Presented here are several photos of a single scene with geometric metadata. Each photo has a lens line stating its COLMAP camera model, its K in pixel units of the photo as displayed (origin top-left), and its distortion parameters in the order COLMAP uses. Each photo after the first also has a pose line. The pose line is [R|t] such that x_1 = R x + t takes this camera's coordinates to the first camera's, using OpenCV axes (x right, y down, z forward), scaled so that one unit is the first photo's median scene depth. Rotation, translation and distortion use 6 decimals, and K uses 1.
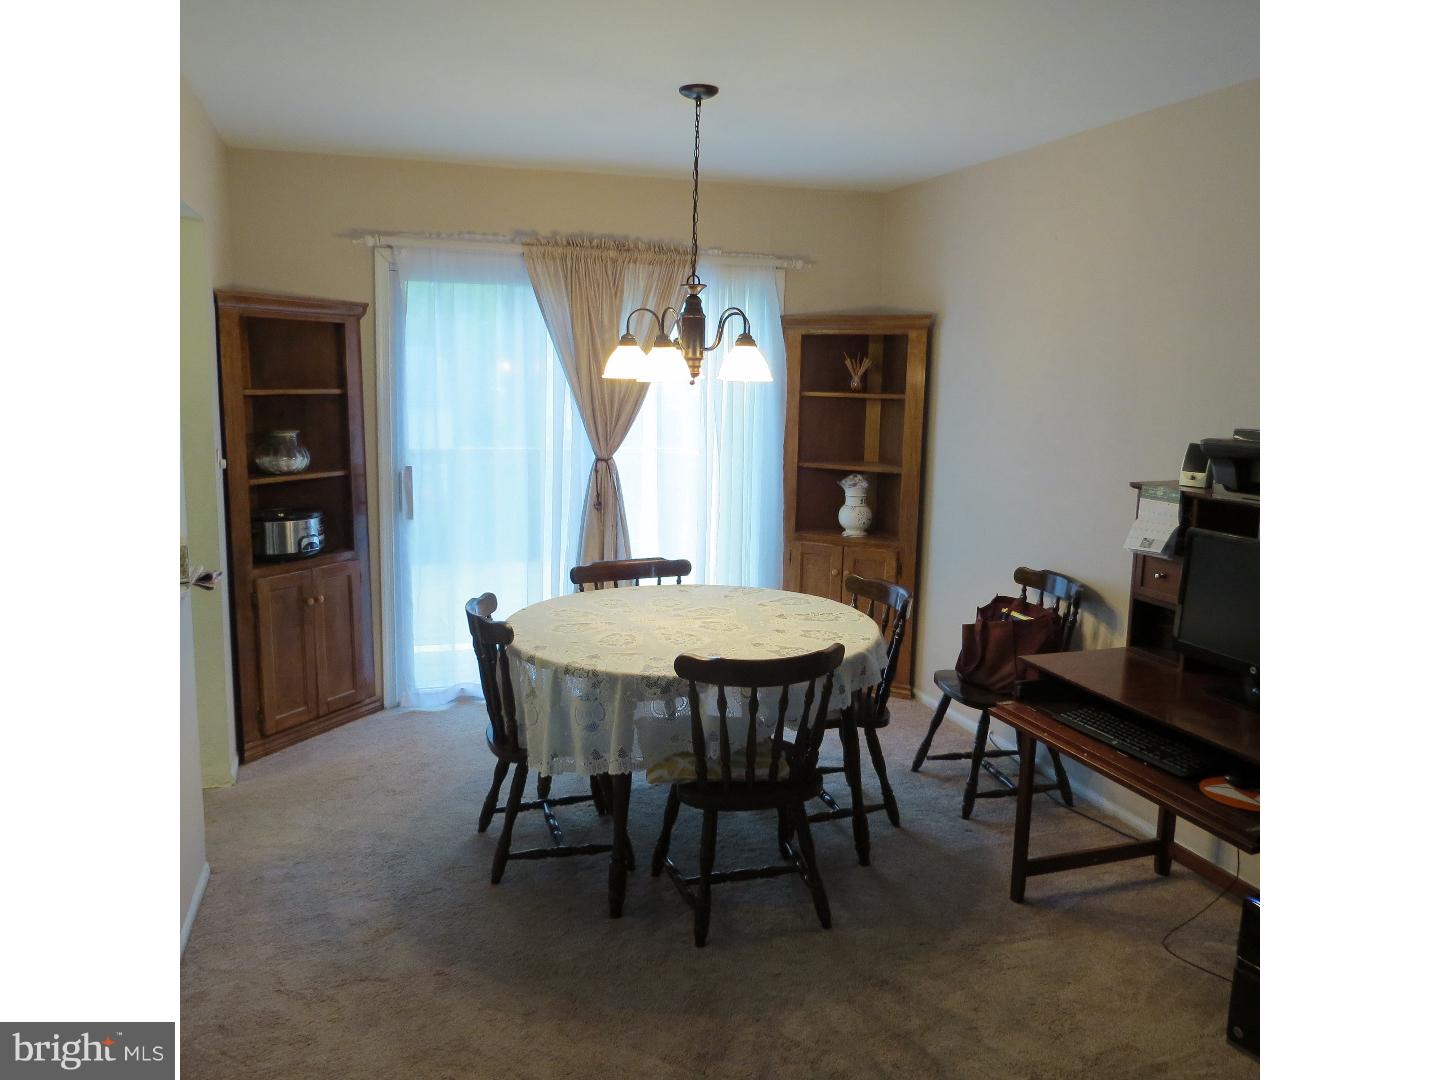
lens RADIAL K [[1013.2, 0, 720.0], [0, 1013.2, 540.0], [0, 0, 1]] dist [-0.040065, -0.004018]
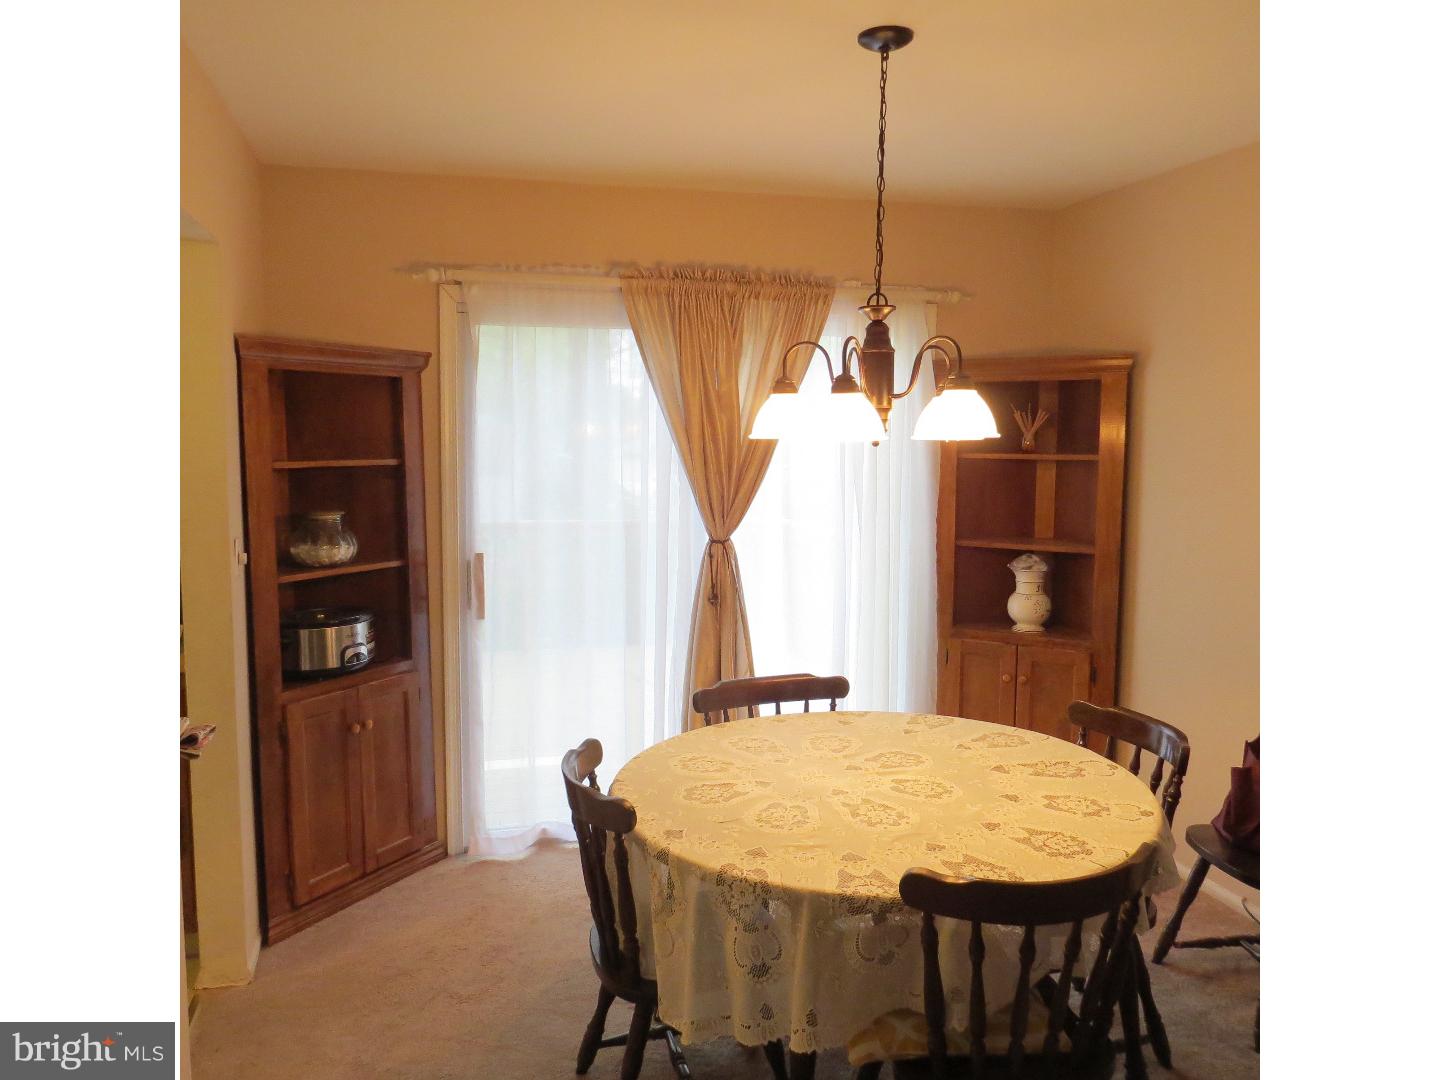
lens RADIAL K [[1013.2, 0, 720.0], [0, 1013.2, 540.0], [0, 0, 1]] dist [-0.040065, -0.004018]
pose [[0.998106, -0.012048, -0.060325, -0.073918], [0.008316, 0.998059, -0.061722, -0.034673], [0.060952, 0.061103, 0.996269, 0.224573]]
